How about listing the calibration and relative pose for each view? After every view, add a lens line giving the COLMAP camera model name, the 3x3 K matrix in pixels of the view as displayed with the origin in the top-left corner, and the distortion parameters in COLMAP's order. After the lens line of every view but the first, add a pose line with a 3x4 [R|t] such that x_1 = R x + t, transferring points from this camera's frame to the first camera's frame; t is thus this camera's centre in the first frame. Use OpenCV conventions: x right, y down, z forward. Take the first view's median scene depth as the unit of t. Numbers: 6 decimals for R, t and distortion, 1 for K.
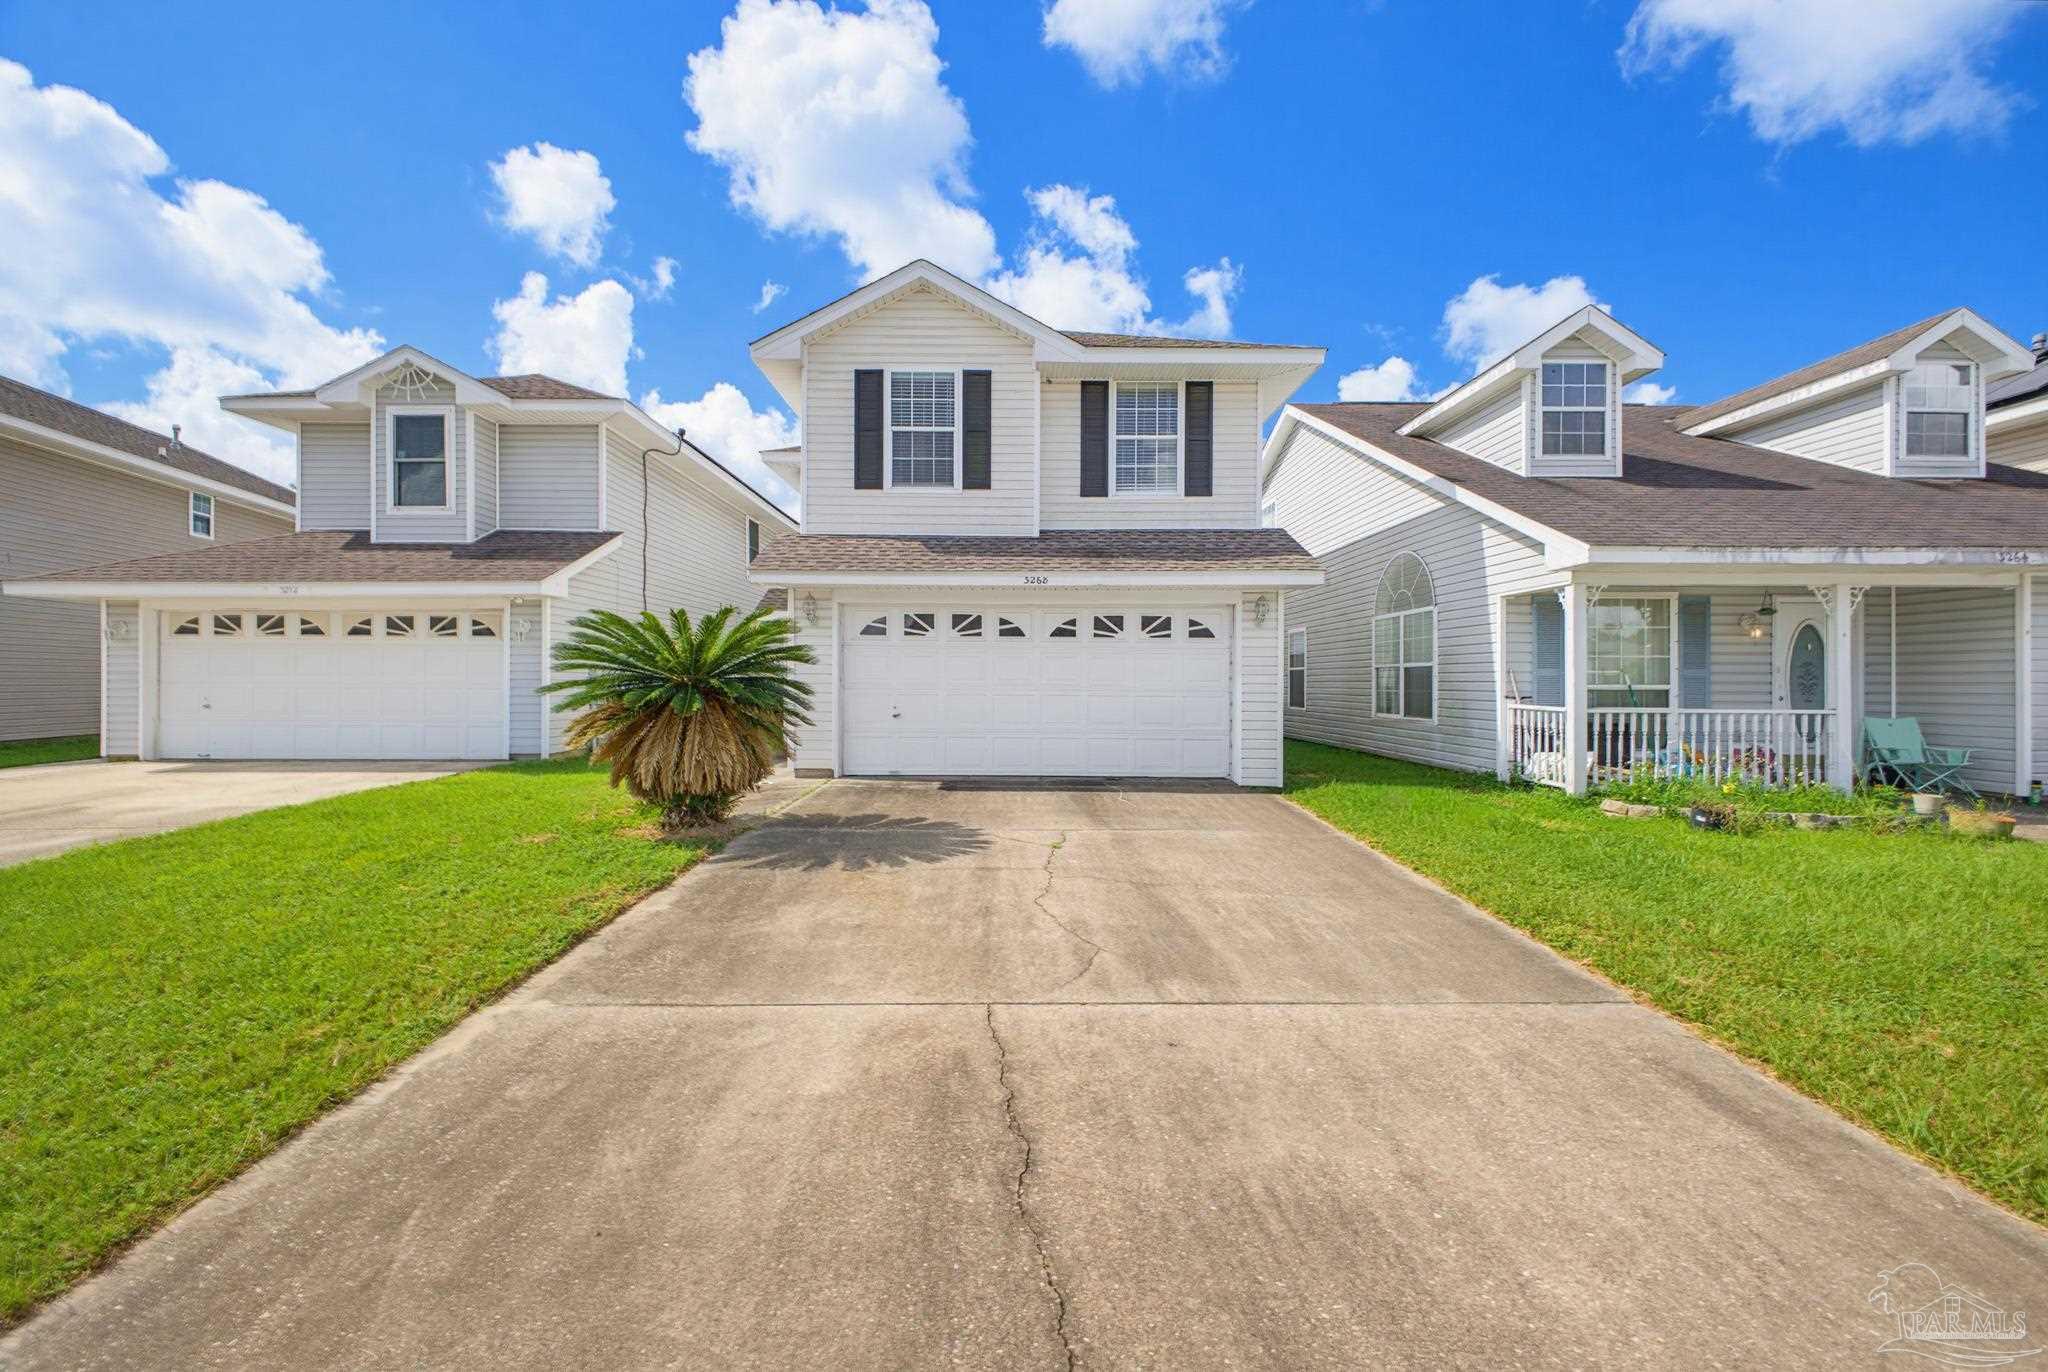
lens RADIAL K [[830.4, 0, 1028.2], [0, 830.4, 676.7], [0, 0, 1]] dist [0.012717, 0.001001]
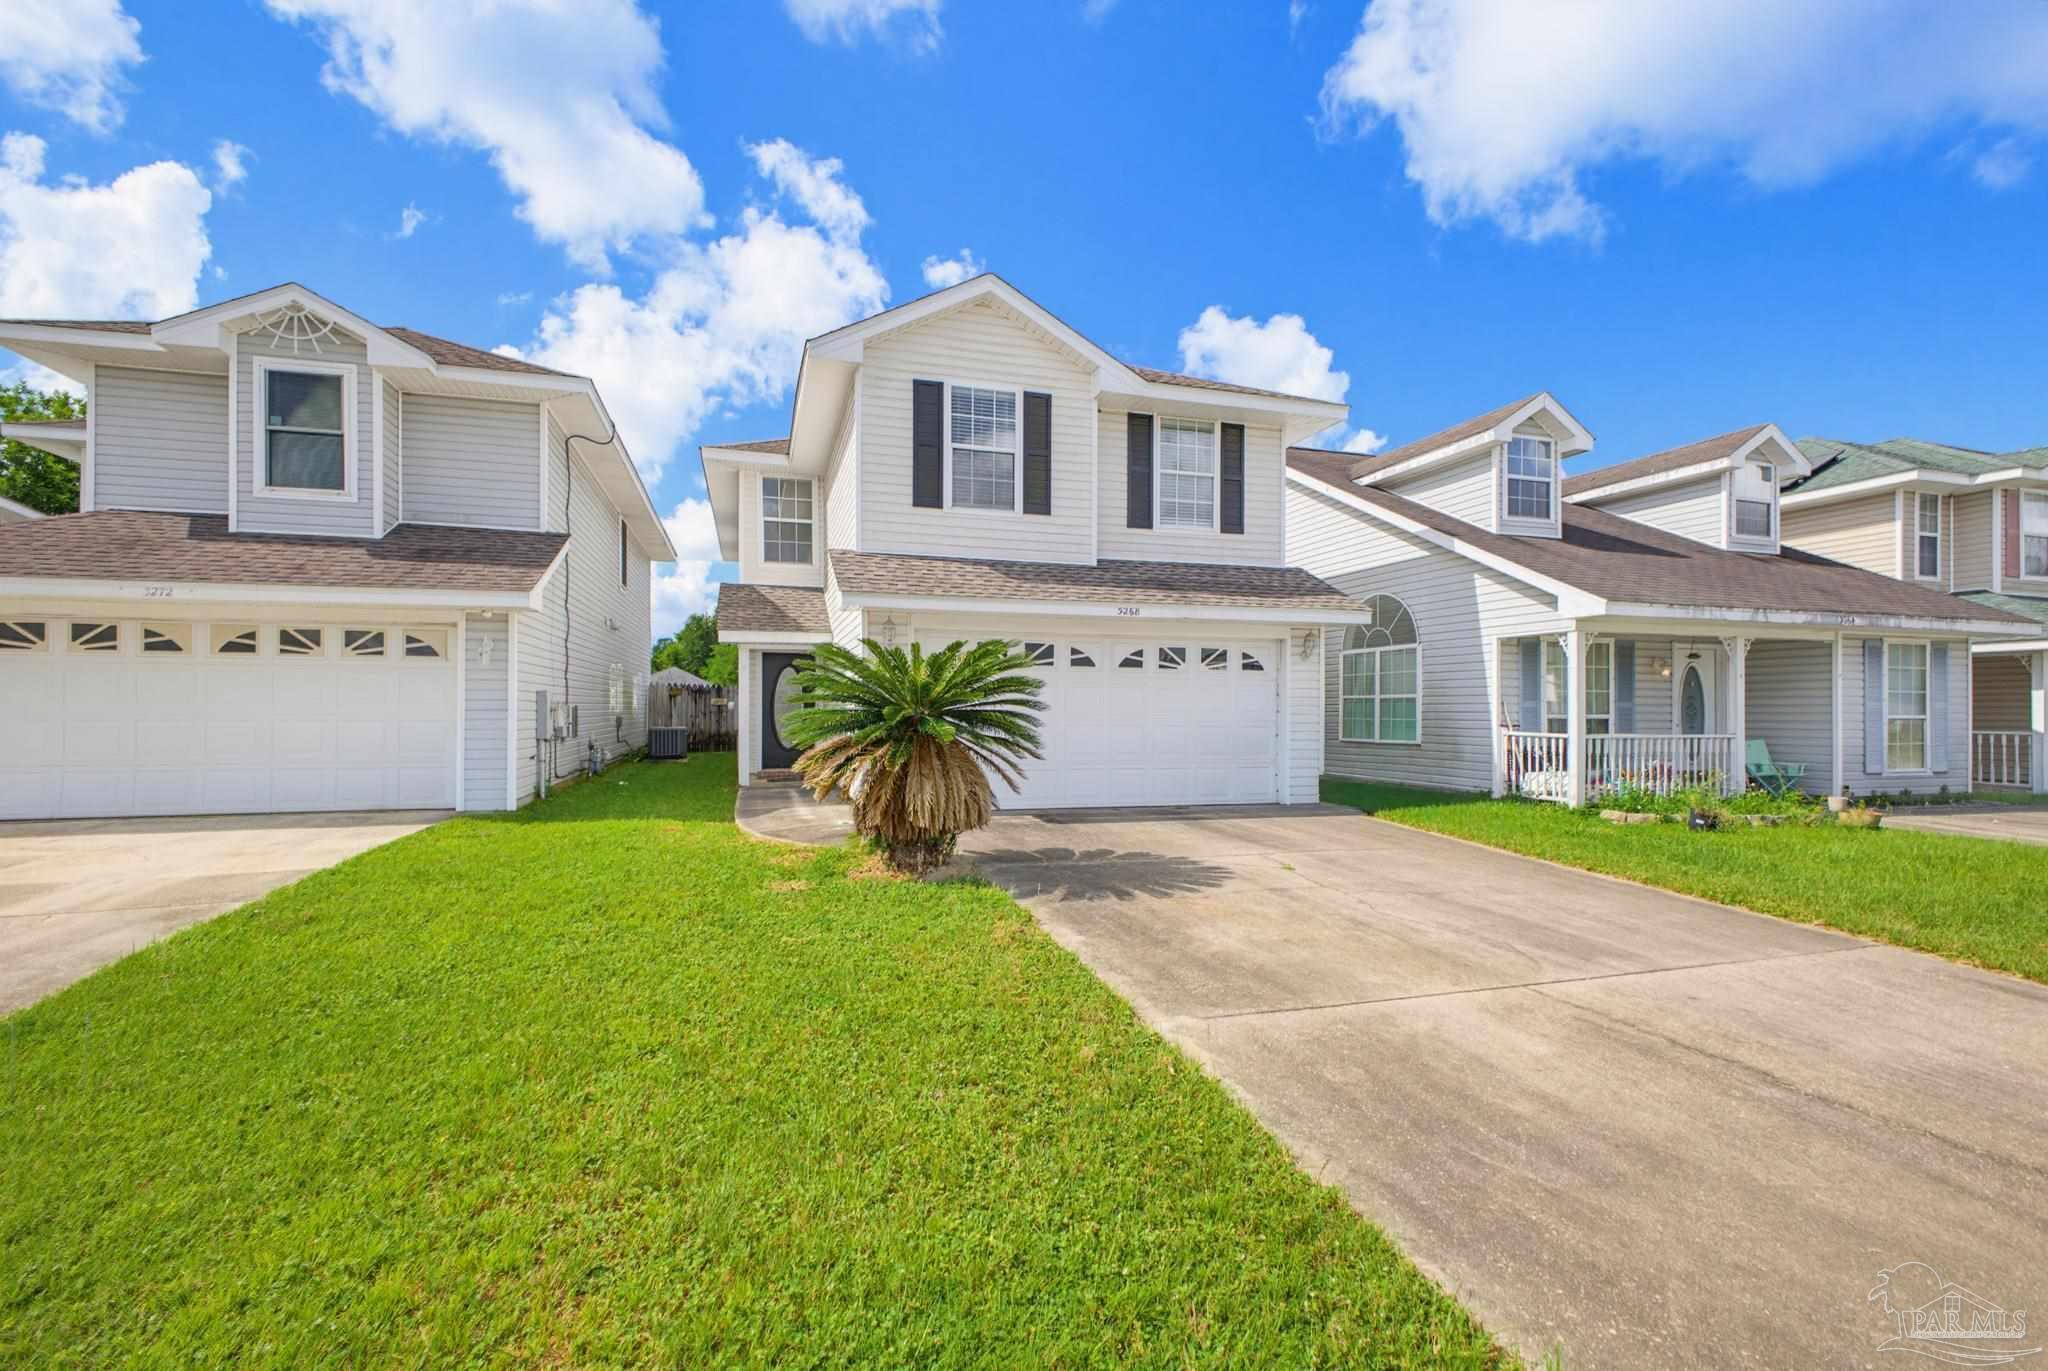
lens RADIAL K [[918.5, 0, 1019.0], [0, 918.5, 700.4], [0, 0, 1]] dist [0.011679, -0.001825]
pose [[0.957611, 0.002639, 0.288051, -0.407742], [-0.002327, 0.999996, -0.001427, -0.006373], [-0.288054, 0.000696, 0.957614, -0.027000]]
